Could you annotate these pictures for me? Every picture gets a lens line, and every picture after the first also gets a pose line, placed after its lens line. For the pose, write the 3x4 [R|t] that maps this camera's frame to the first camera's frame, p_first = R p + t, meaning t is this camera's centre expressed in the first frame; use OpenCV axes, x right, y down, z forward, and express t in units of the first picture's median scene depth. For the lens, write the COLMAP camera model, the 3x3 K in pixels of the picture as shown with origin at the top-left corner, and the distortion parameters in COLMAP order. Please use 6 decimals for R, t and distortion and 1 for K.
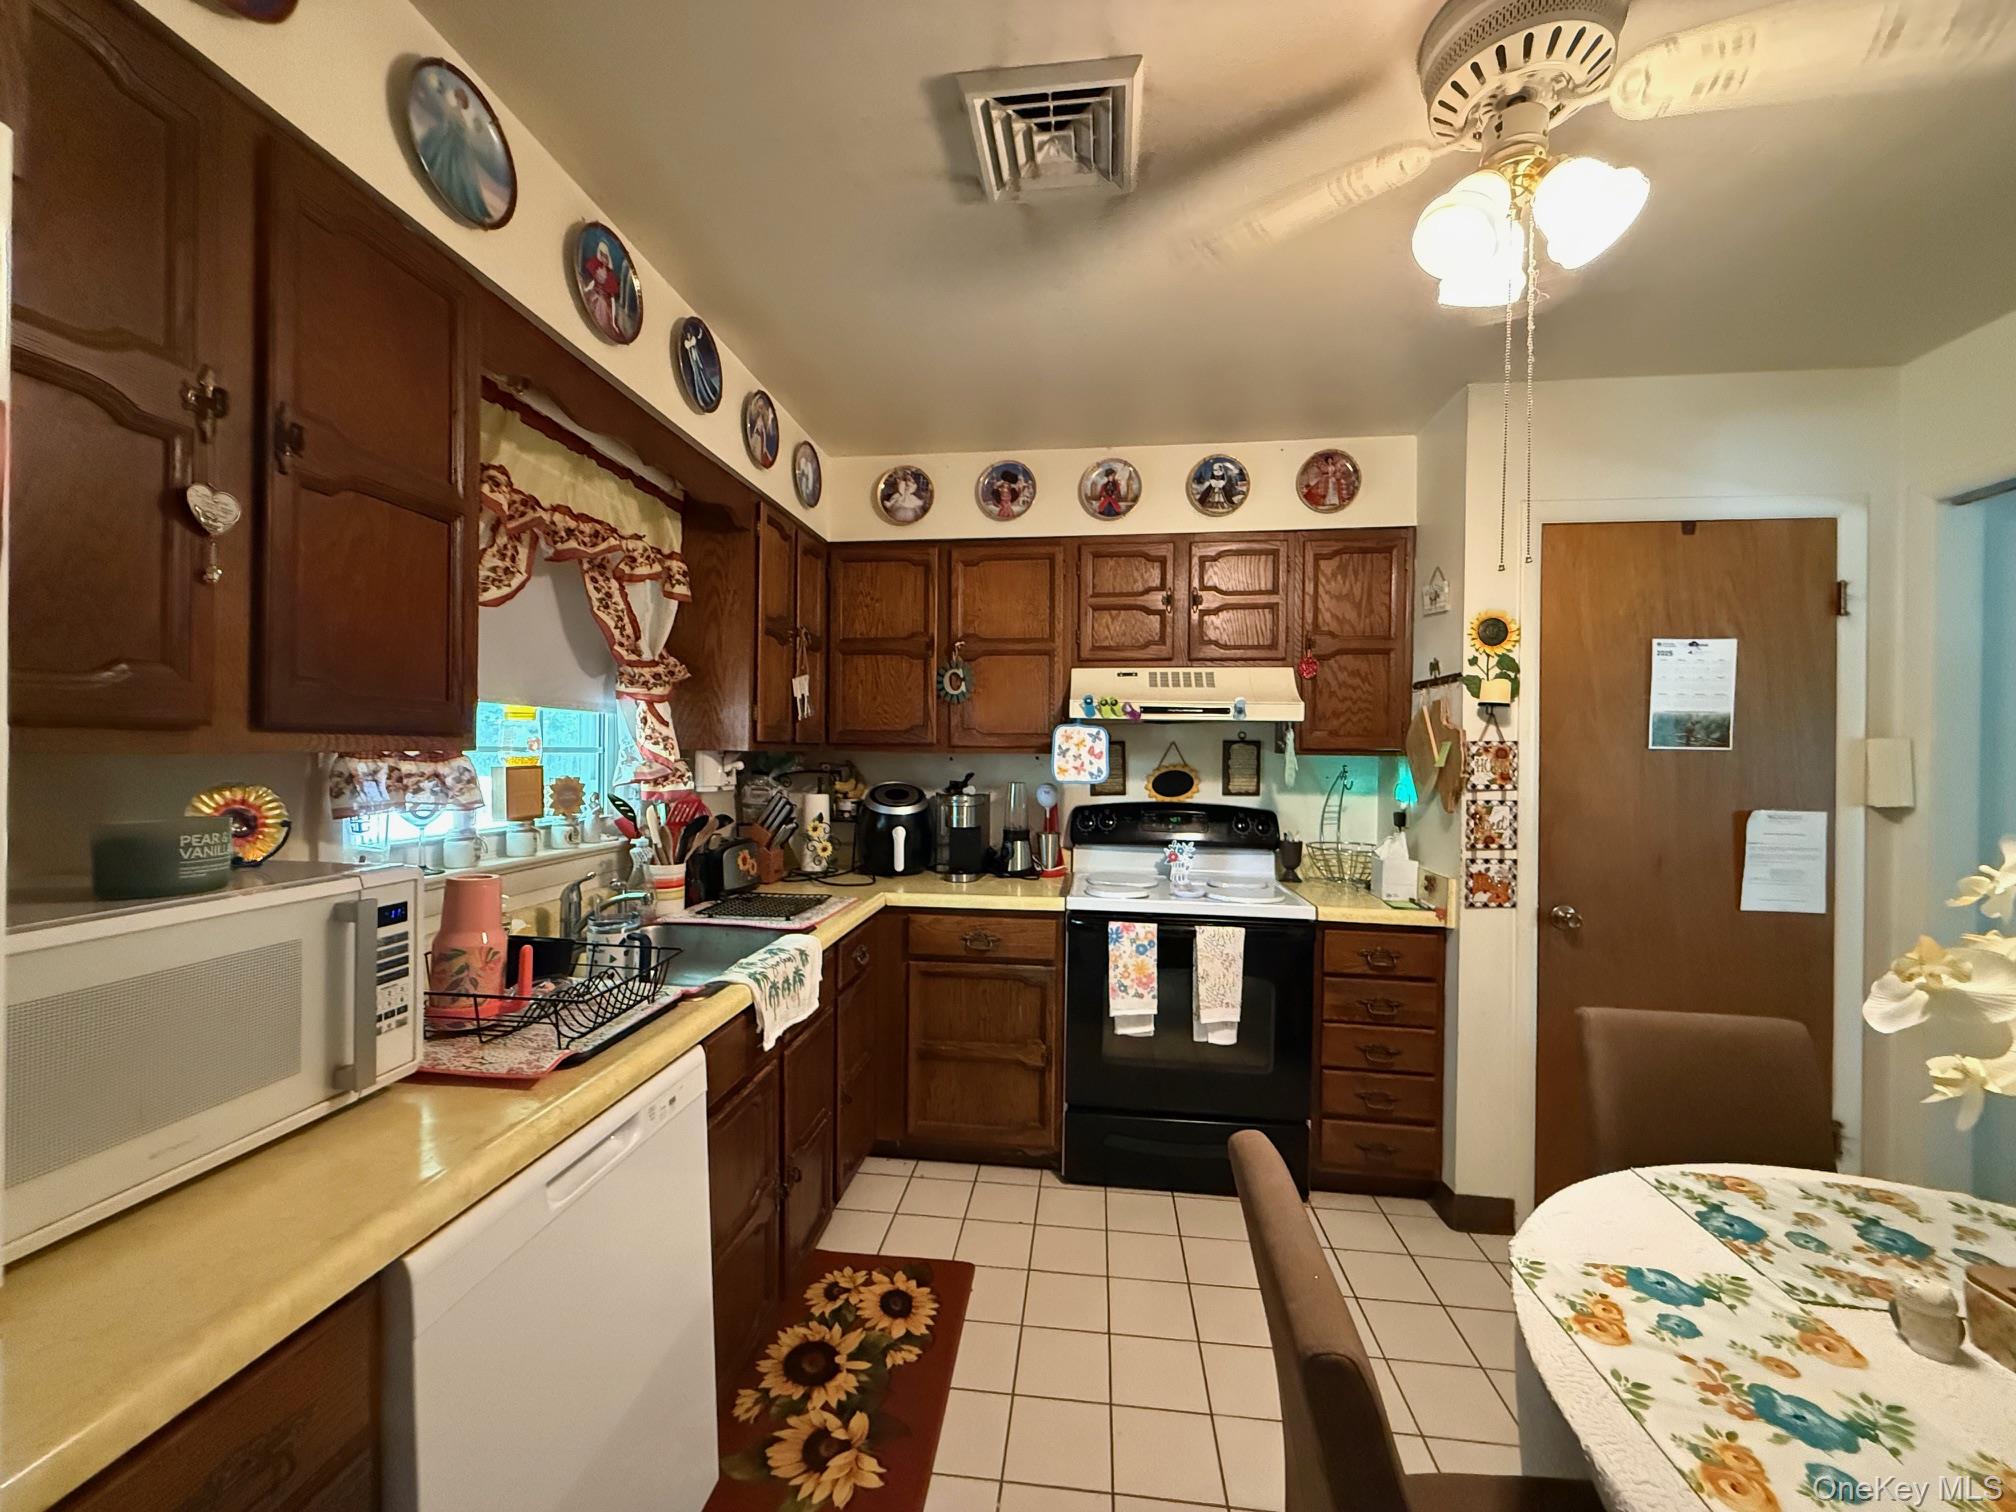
lens RADIAL K [[797.9, 0, 1005.0], [0, 797.9, 753.6], [0, 0, 1]] dist [0.000124, 0.000001]
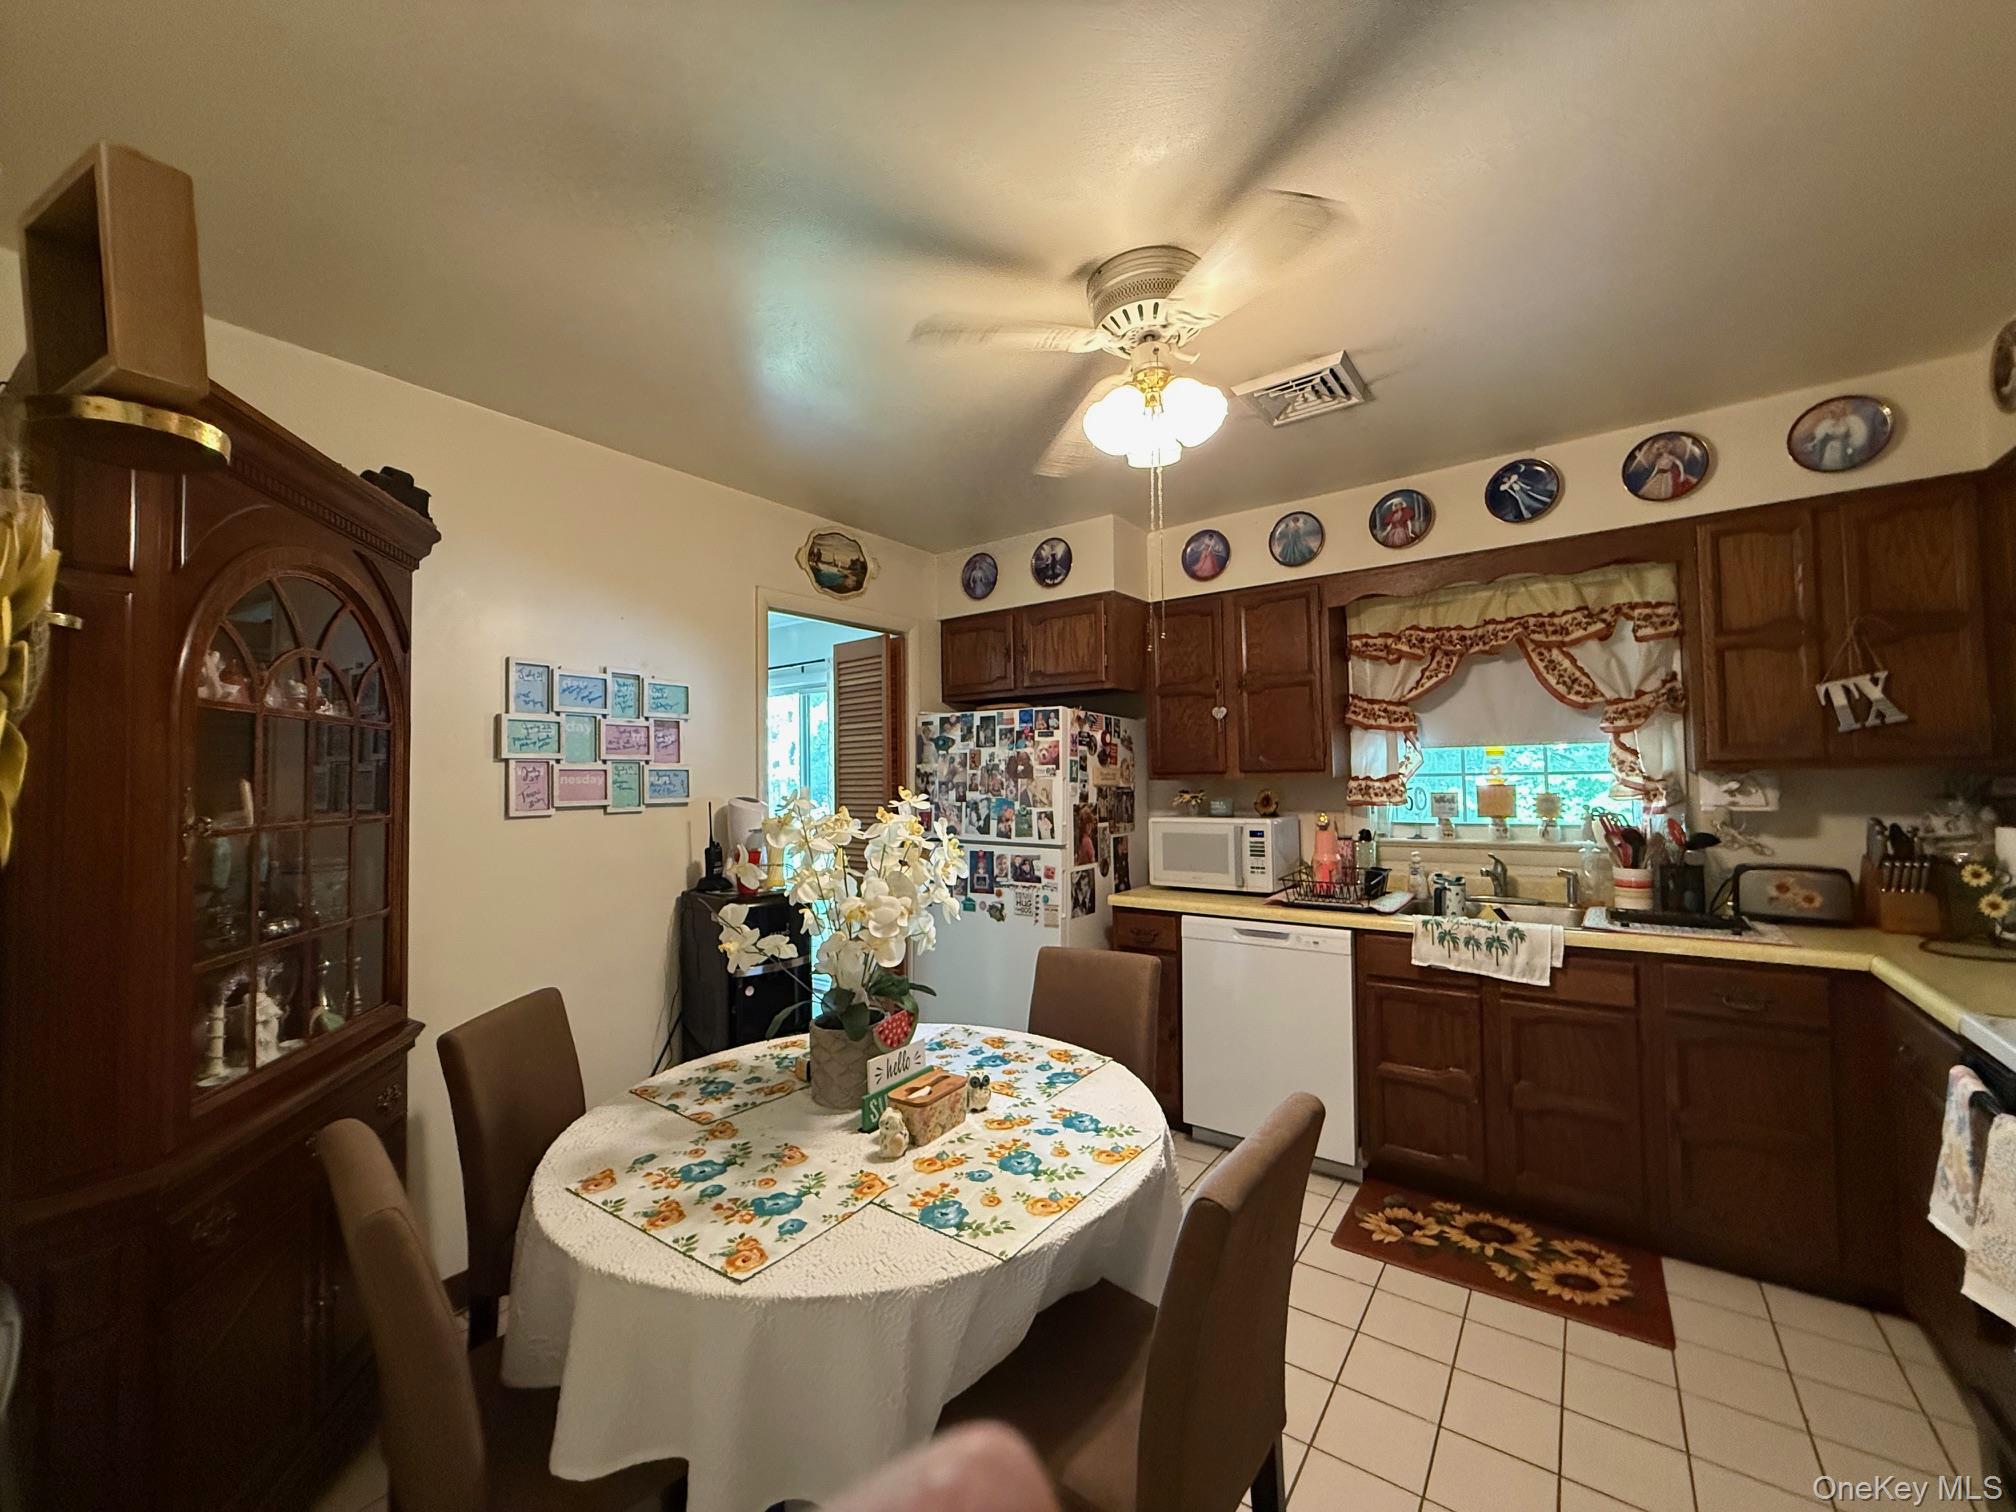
lens RADIAL K [[803.1, 0, 1002.9], [0, 803.1, 755.2], [0, 0, 1]] dist [-0.000272, -0.000002]
pose [[-0.490095, -0.028894, -0.871190, 1.158757], [0.009807, 0.999204, -0.038657, 0.008251], [0.871614, -0.027489, -0.489421, 0.832665]]
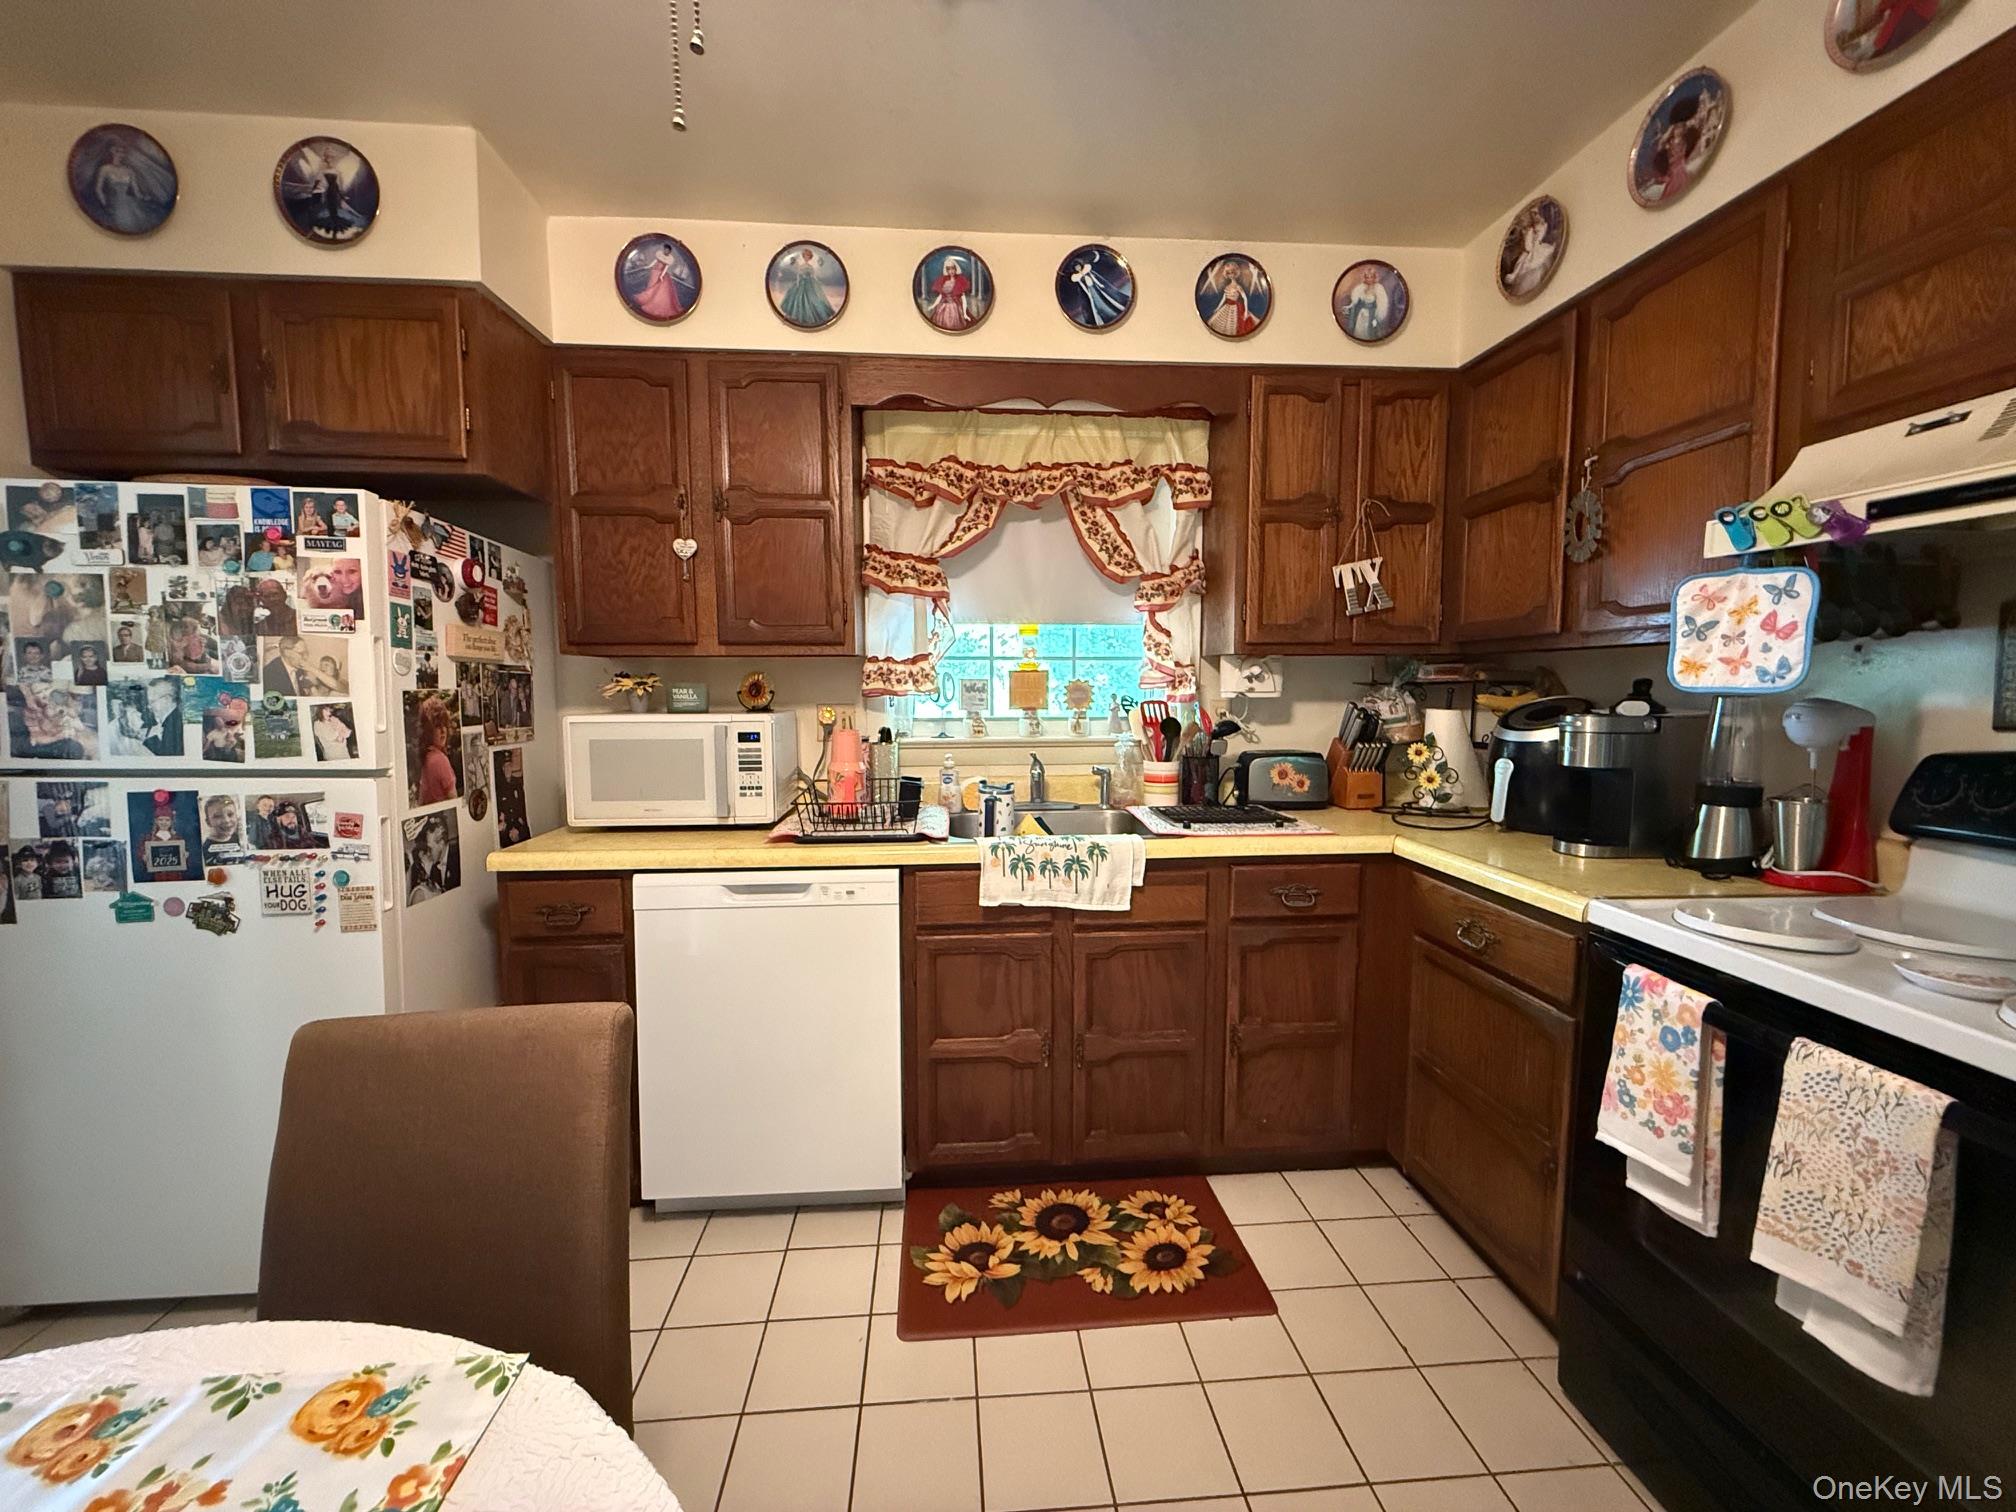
lens RADIAL K [[803.1, 0, 1002.9], [0, 803.1, 755.2], [0, 0, 1]] dist [-0.000272, -0.000002]
pose [[0.195600, 0.074852, -0.977823, 0.644639], [0.002079, 0.997049, 0.076740, 0.049022], [0.980682, -0.017043, 0.194867, 0.620433]]
